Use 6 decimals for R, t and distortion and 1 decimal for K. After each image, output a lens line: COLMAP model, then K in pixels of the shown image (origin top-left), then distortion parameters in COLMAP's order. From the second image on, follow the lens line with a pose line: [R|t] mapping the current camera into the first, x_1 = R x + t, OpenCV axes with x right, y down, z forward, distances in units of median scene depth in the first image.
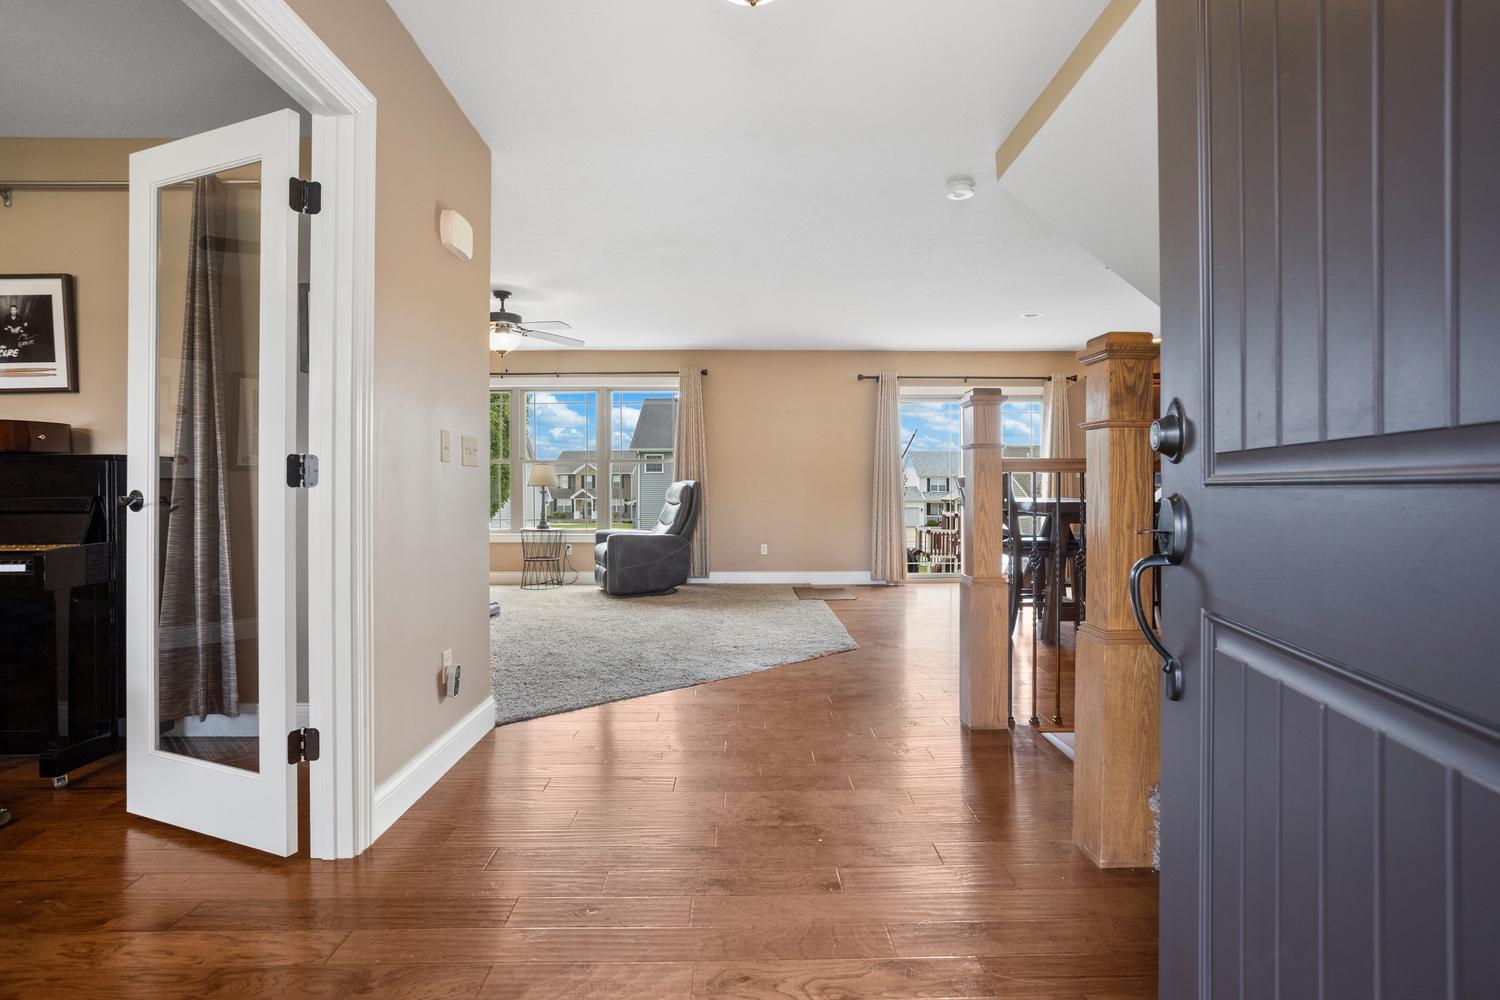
lens RADIAL K [[735.0, 0, 750.0], [0, 735.0, 500.0], [0, 0, 1]] dist [-0.000391, 0.000143]
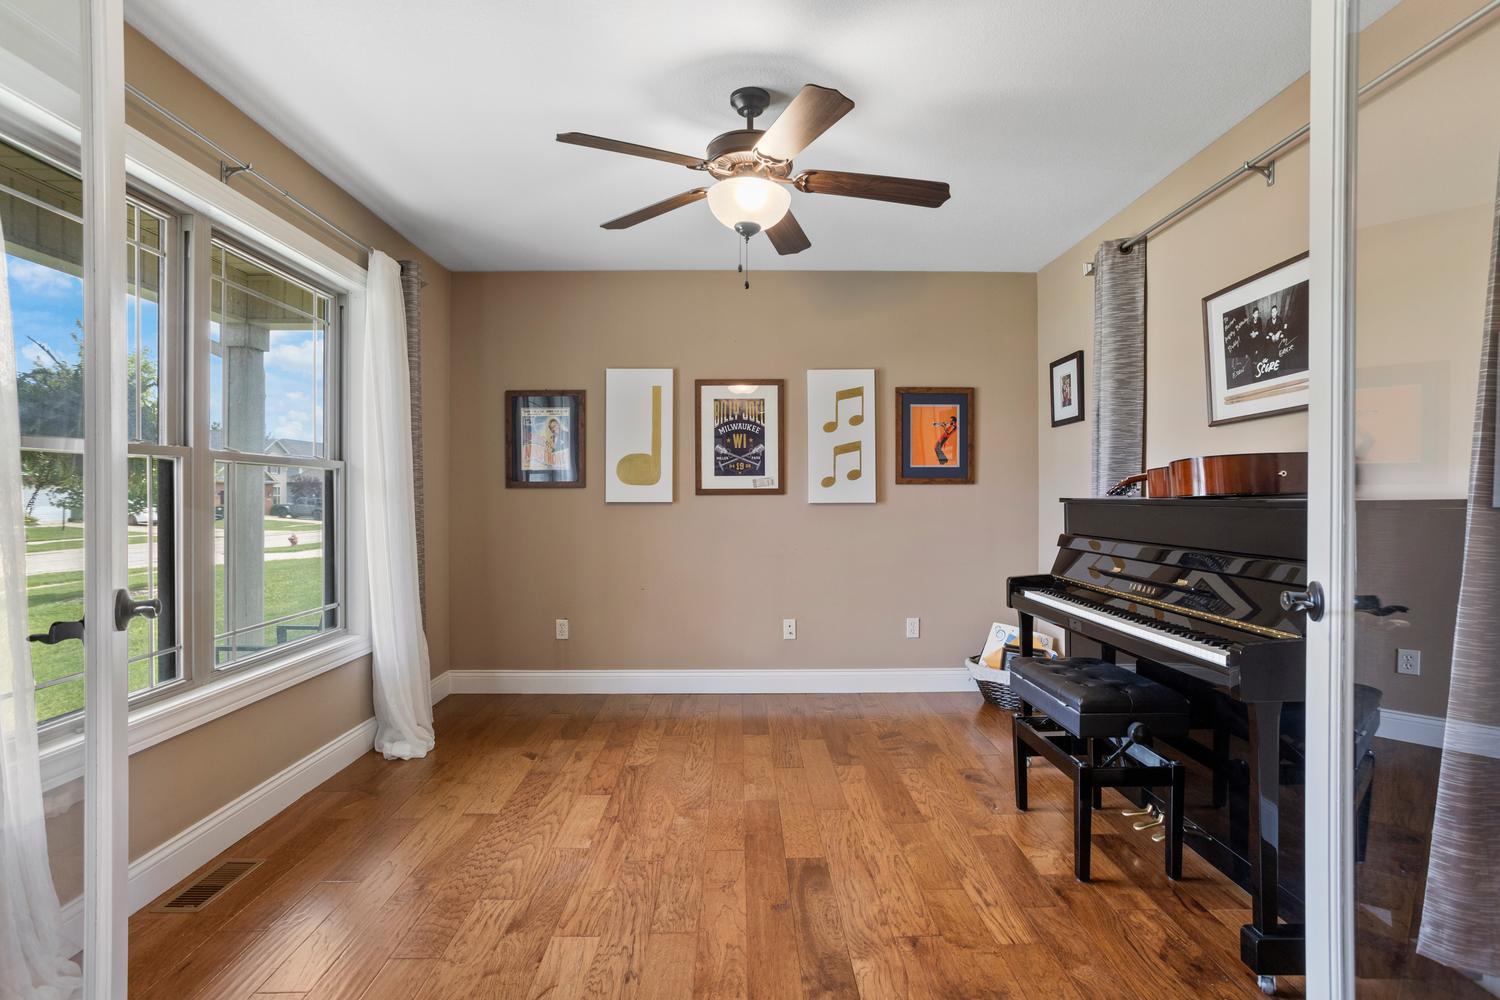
lens RADIAL K [[732.3, 0, 743.2], [0, 732.3, 492.0], [0, 0, 1]] dist [-0.050126, 0.032657]
pose [[-0.003373, -0.002855, -0.999990, -0.224853], [-0.012351, 0.999920, -0.002814, -0.054806], [0.999918, 0.012341, -0.003408, 0.431805]]
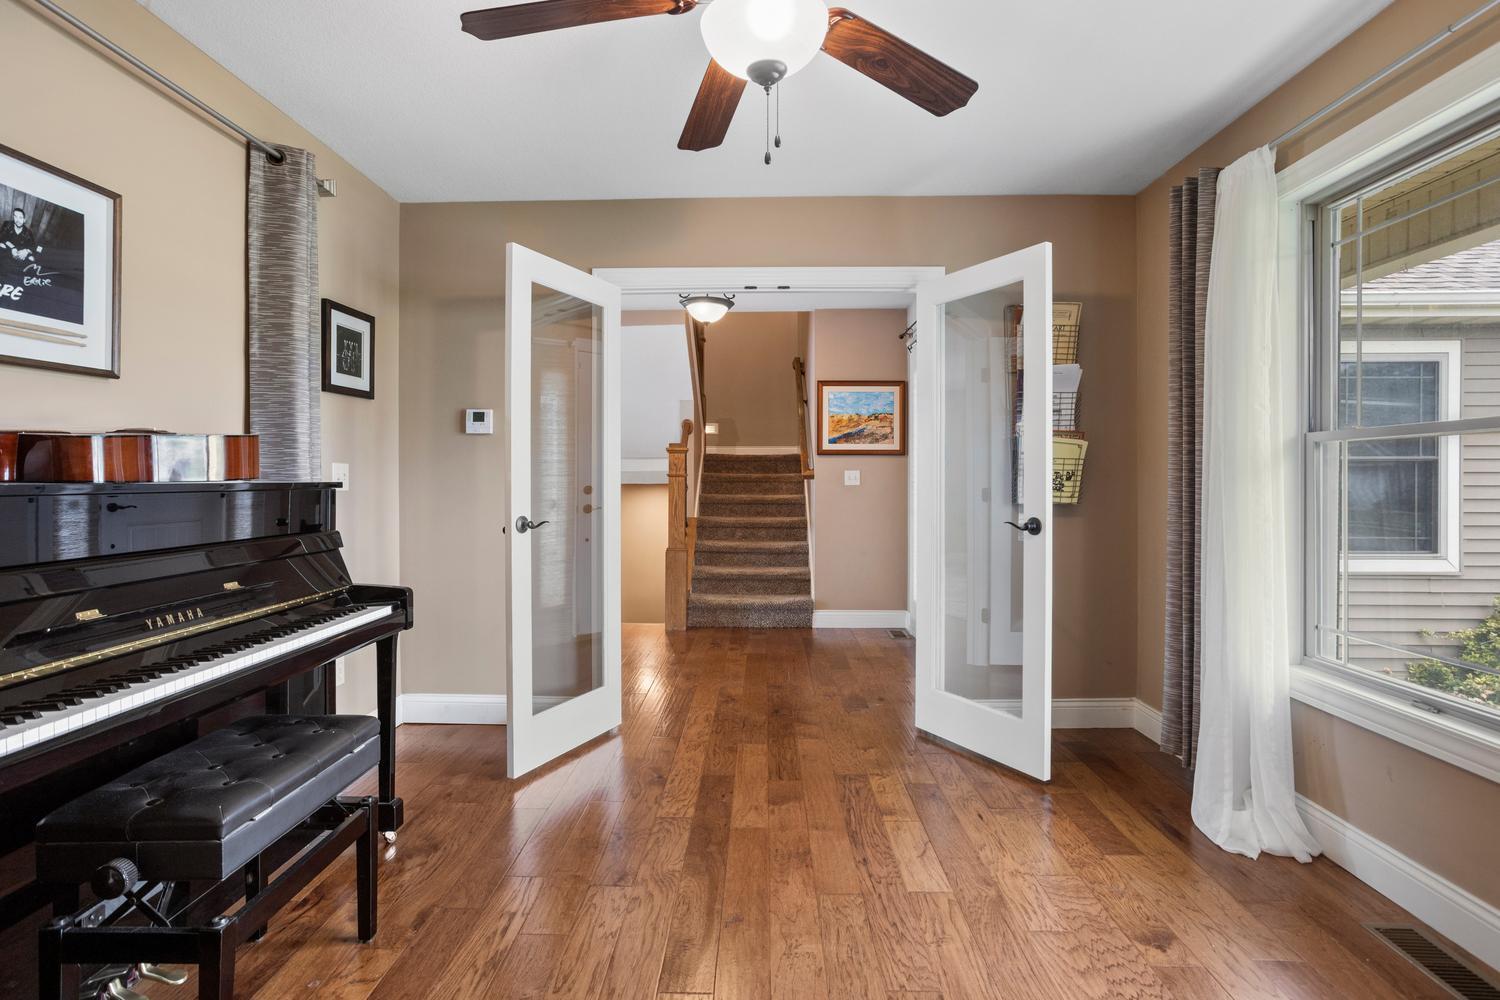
lens RADIAL K [[732.3, 0, 743.2], [0, 732.3, 492.0], [0, 0, 1]] dist [-0.050126, 0.032657]
pose [[0.037370, -0.018323, 0.999133, -1.531430], [0.013364, 0.999752, 0.017834, -0.052252], [-0.999212, 0.012686, 0.037606, 0.432346]]
